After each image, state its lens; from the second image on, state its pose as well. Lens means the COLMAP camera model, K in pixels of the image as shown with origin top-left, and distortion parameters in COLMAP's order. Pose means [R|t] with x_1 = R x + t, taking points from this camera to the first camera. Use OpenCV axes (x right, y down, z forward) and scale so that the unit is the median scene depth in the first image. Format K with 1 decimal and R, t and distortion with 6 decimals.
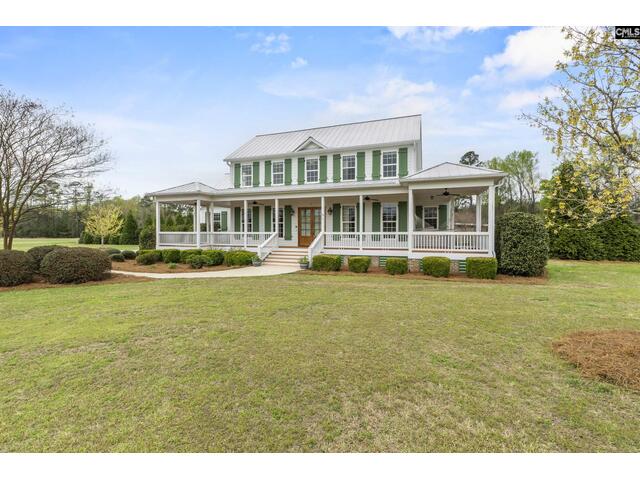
lens RADIAL K [[294.8, 0, 322.3], [0, 294.8, 240.5], [0, 0, 1]] dist [-0.008654, -0.000348]
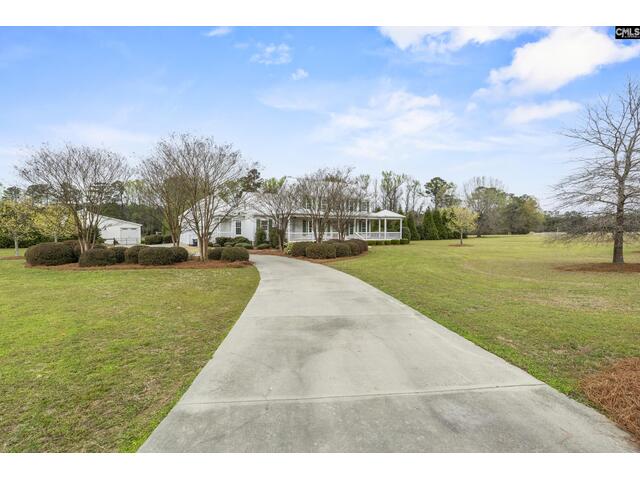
lens RADIAL K [[294.8, 0, 315.9], [0, 294.8, 244.6], [0, 0, 1]] dist [-0.008654, -0.000348]
pose [[0.627353, -0.040404, 0.777686, -2.067731], [0.019522, 0.999155, 0.036162, -0.019535], [-0.778490, -0.007505, 0.627612, -0.338003]]
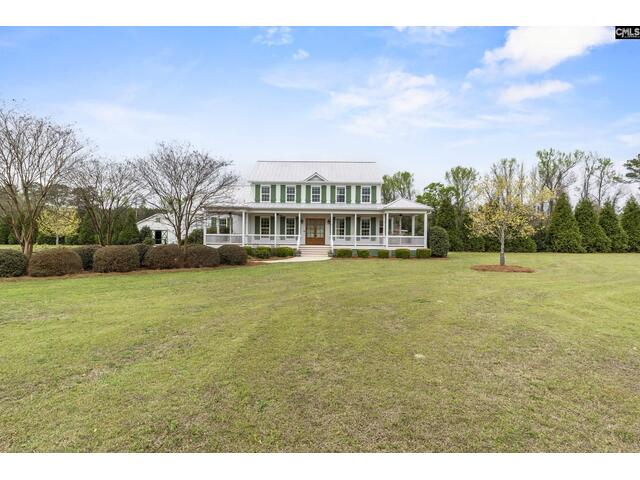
lens RADIAL K [[294.8, 0, 320.1], [0, 294.8, 236.7], [0, 0, 1]] dist [-0.008654, -0.000348]
pose [[0.936939, 0.003049, 0.349479, -0.574321], [0.000498, 0.999949, -0.010057, -0.003798], [-0.349492, 0.009597, 0.936890, -0.454977]]
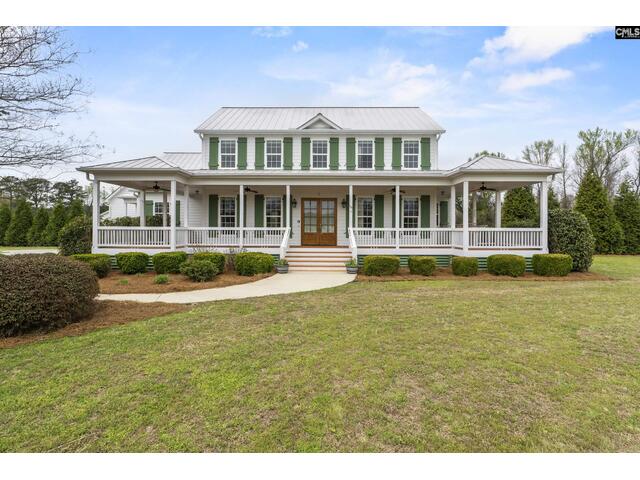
lens RADIAL K [[294.8, 0, 319.3], [0, 294.8, 233.3], [0, 0, 1]] dist [-0.008654, -0.000348]
pose [[0.942154, -0.001489, 0.335178, -0.331889], [0.006558, 0.999881, -0.013991, -0.002069], [-0.335117, 0.015379, 0.942051, 0.229254]]
